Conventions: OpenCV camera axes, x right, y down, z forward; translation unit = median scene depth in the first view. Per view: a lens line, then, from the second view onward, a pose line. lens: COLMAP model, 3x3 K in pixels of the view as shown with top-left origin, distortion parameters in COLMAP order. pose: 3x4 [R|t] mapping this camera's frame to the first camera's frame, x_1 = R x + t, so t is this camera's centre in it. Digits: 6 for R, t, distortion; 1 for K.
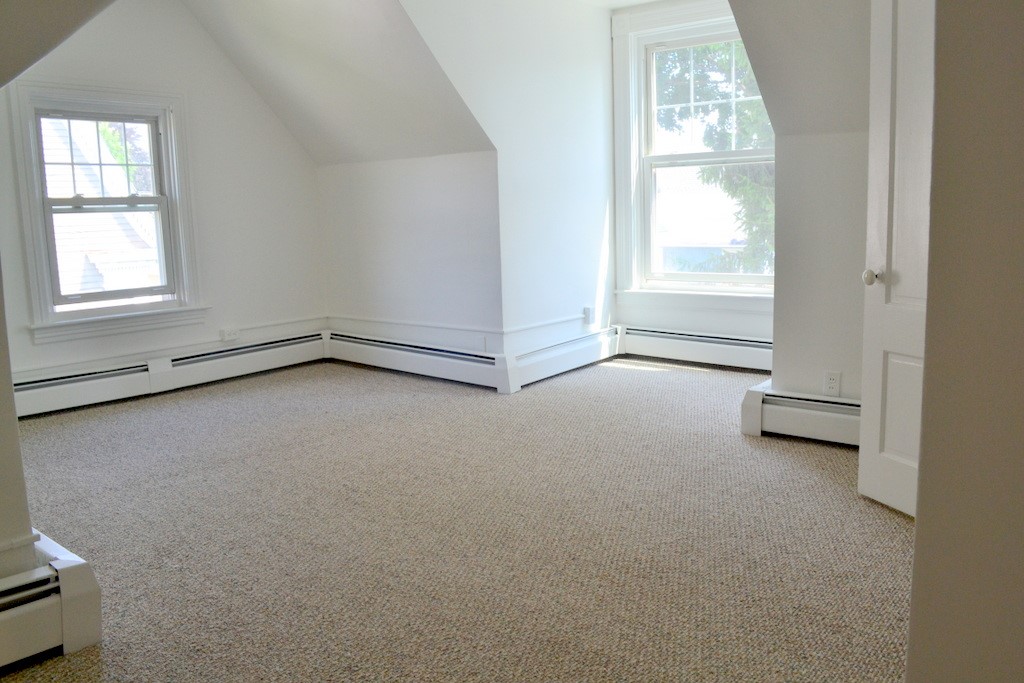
lens RADIAL K [[818.1, 0, 512.0], [0, 818.1, 341.5], [0, 0, 1]] dist [-0.002658, -0.001759]
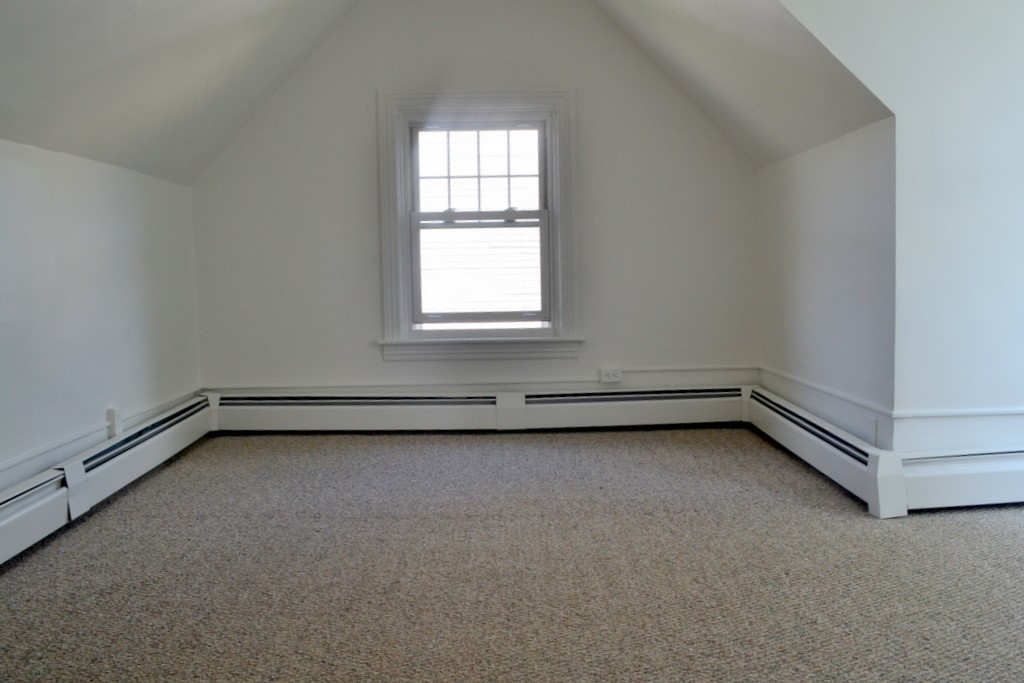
lens RADIAL K [[903.9, 0, 512.0], [0, 903.9, 341.5], [0, 0, 1]] dist [-0.056666, -0.003819]
pose [[0.657124, 0.076354, -0.749906, 0.296588], [-0.119578, 0.992818, -0.003697, -0.029965], [0.744238, 0.092101, 0.661534, 0.355765]]
